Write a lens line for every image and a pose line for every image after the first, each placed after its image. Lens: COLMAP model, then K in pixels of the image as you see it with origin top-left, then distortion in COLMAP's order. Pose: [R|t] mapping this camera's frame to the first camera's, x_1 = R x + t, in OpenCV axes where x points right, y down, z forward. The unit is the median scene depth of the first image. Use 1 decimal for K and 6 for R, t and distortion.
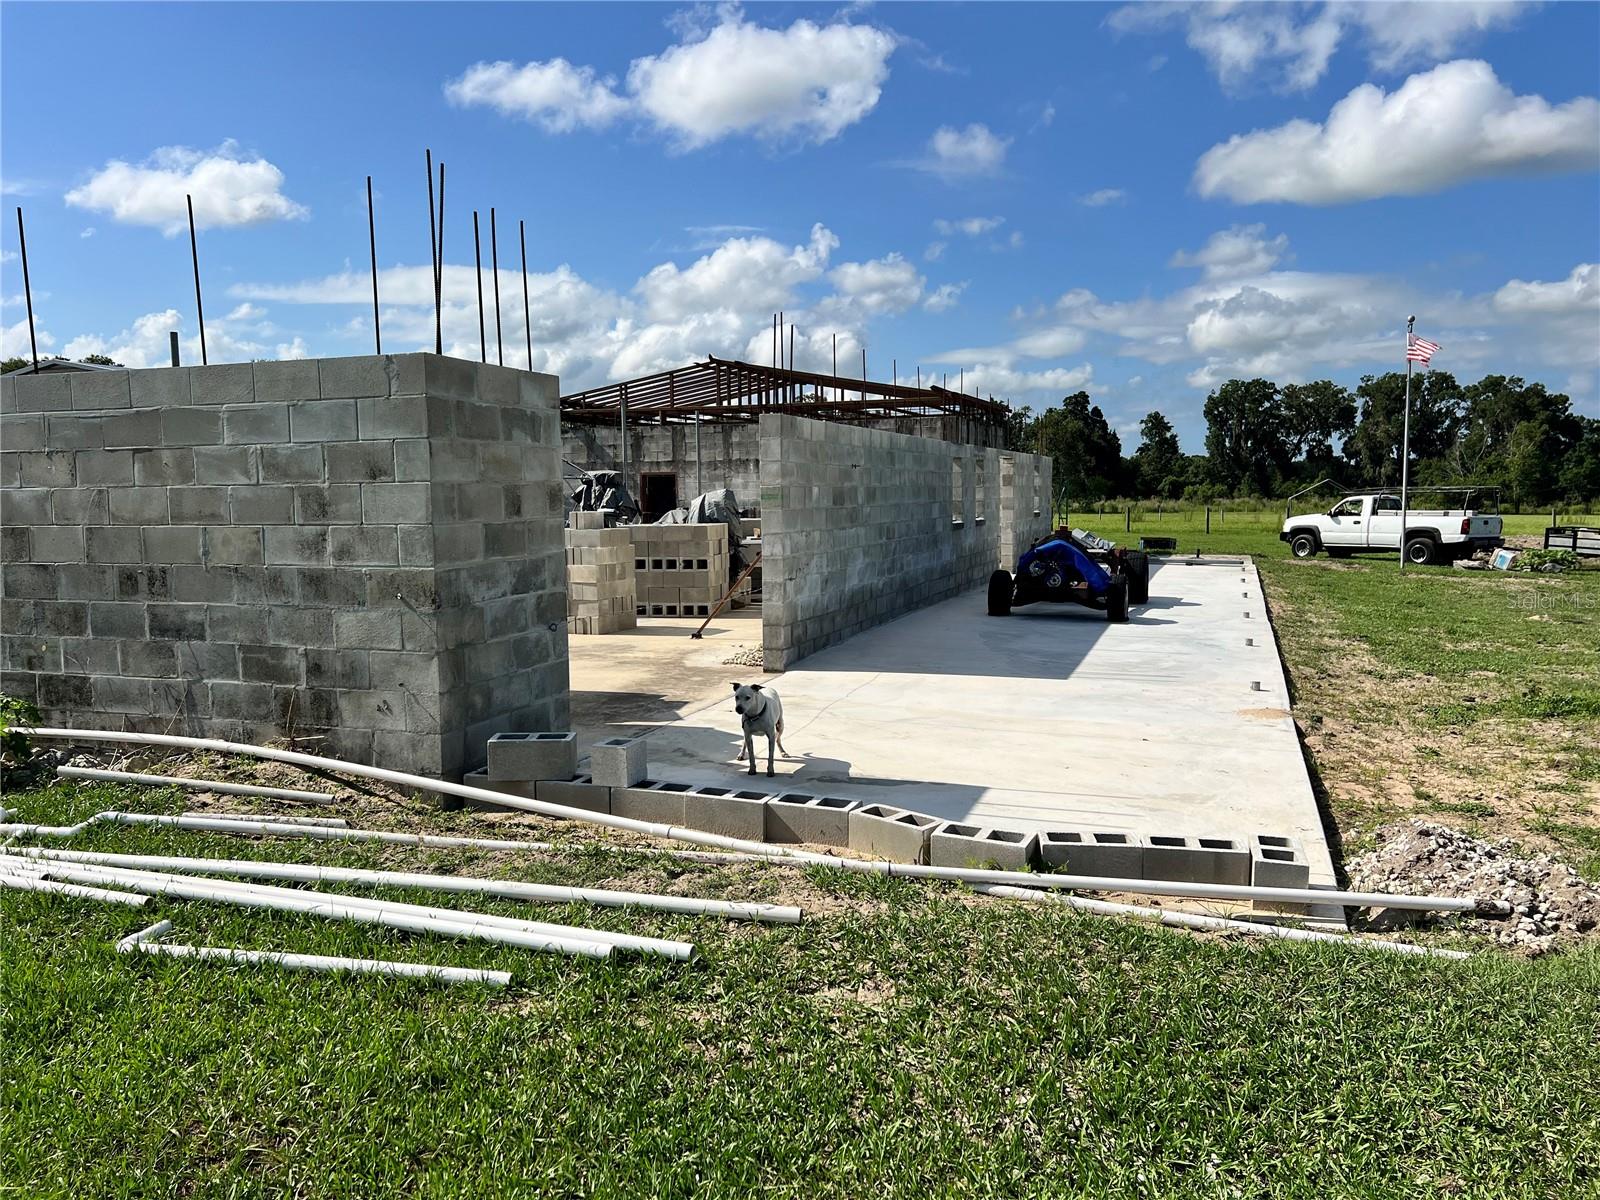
lens RADIAL K [[1174.2, 0, 783.5], [0, 1174.2, 590.0], [0, 0, 1]] dist [0.063937, -0.075312]
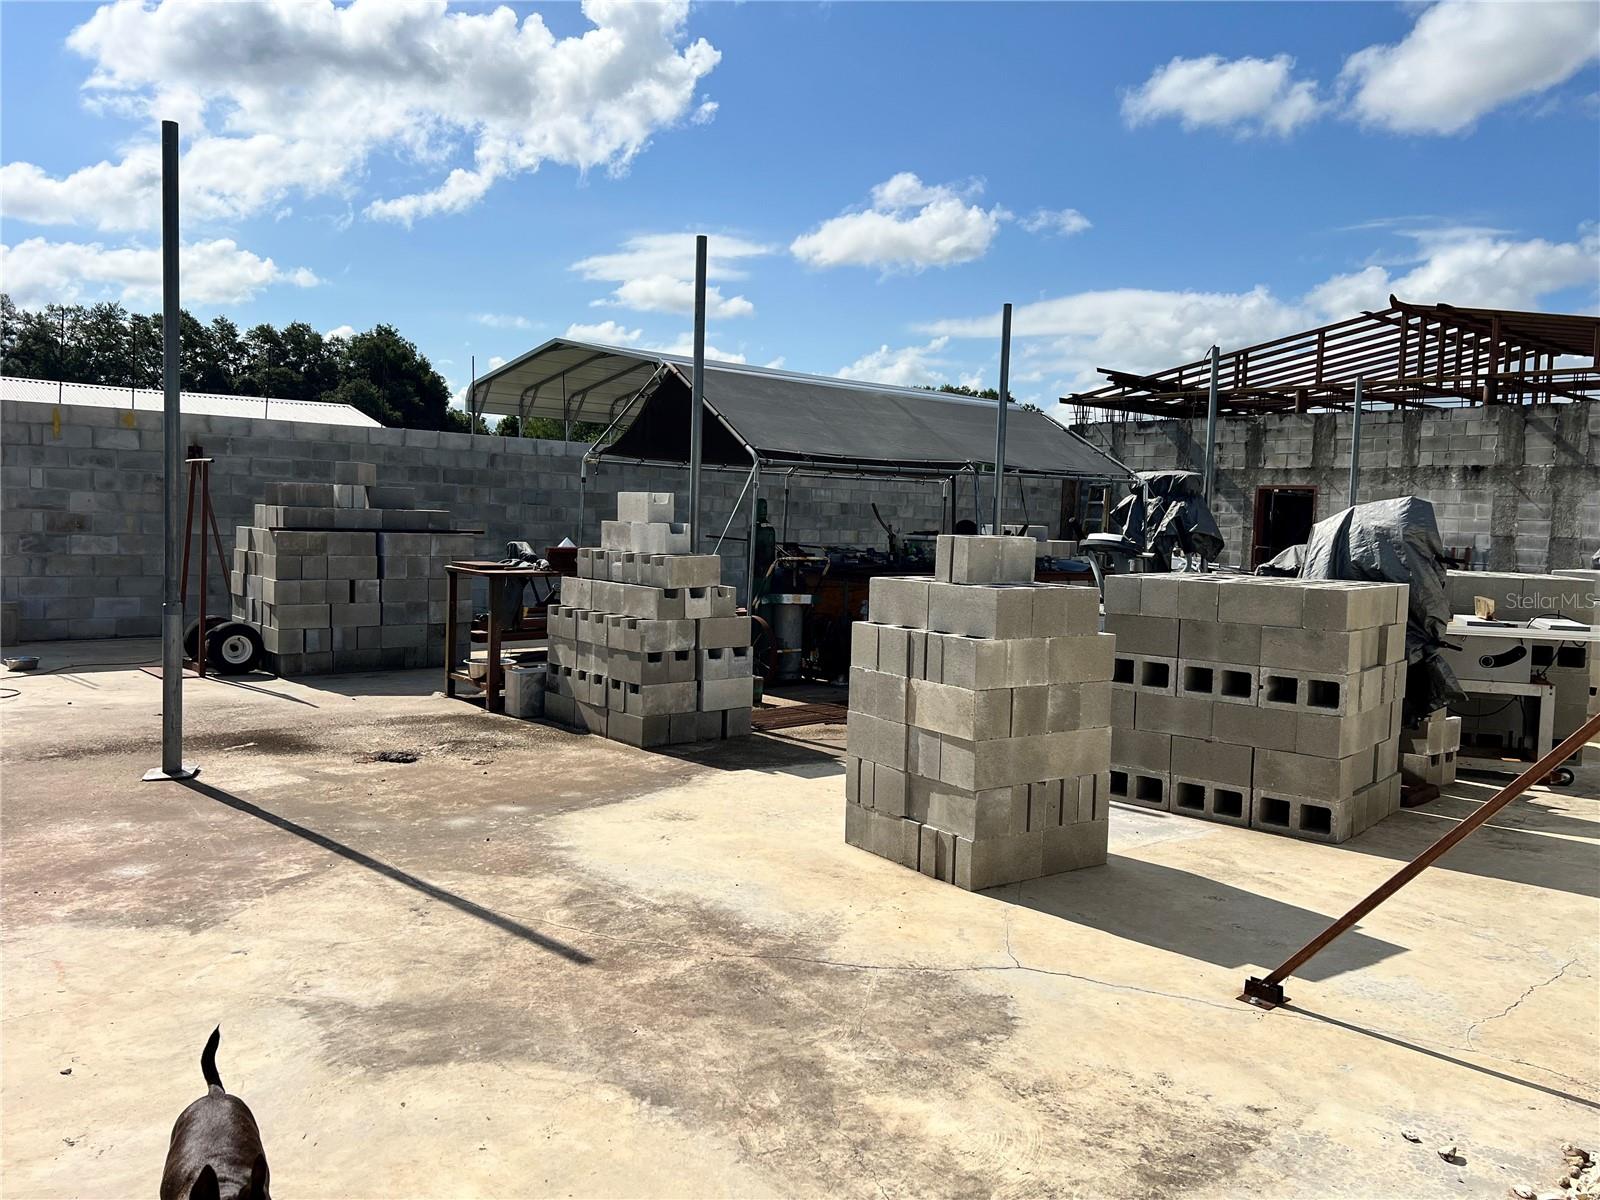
lens RADIAL K [[1174.2, 0, 813.1], [0, 1174.2, 587.7], [0, 0, 1]] dist [0.063937, -0.075312]
pose [[0.874169, 0.071684, -0.480301, -0.039598], [-0.082640, 0.996578, -0.001671, -0.049762], [0.478538, 0.041153, 0.877102, 0.712548]]
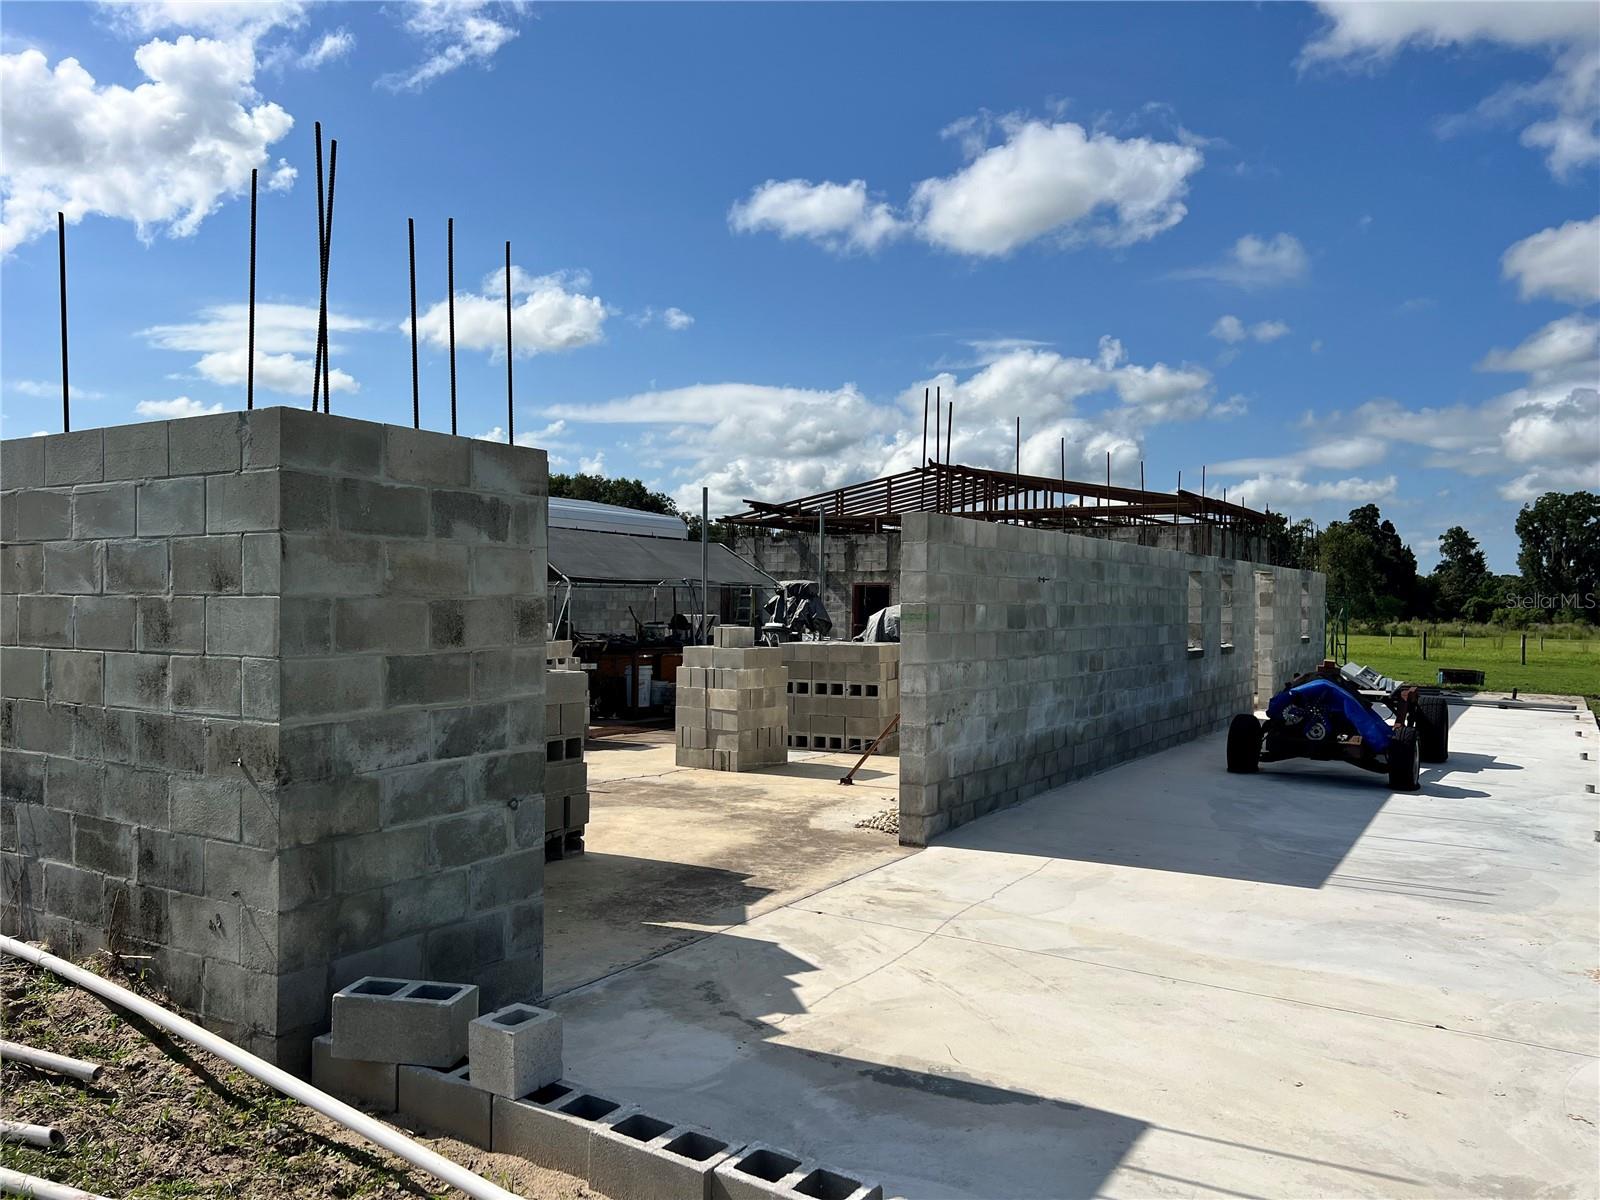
lens RADIAL K [[1174.2, 0, 797.4], [0, 1174.2, 610.5], [0, 0, 1]] dist [0.063937, -0.075312]
pose [[0.979225, 0.022705, -0.201503, 0.057276], [-0.037865, 0.996707, -0.071700, -0.020740], [0.199212, 0.077841, 0.976860, 0.180870]]
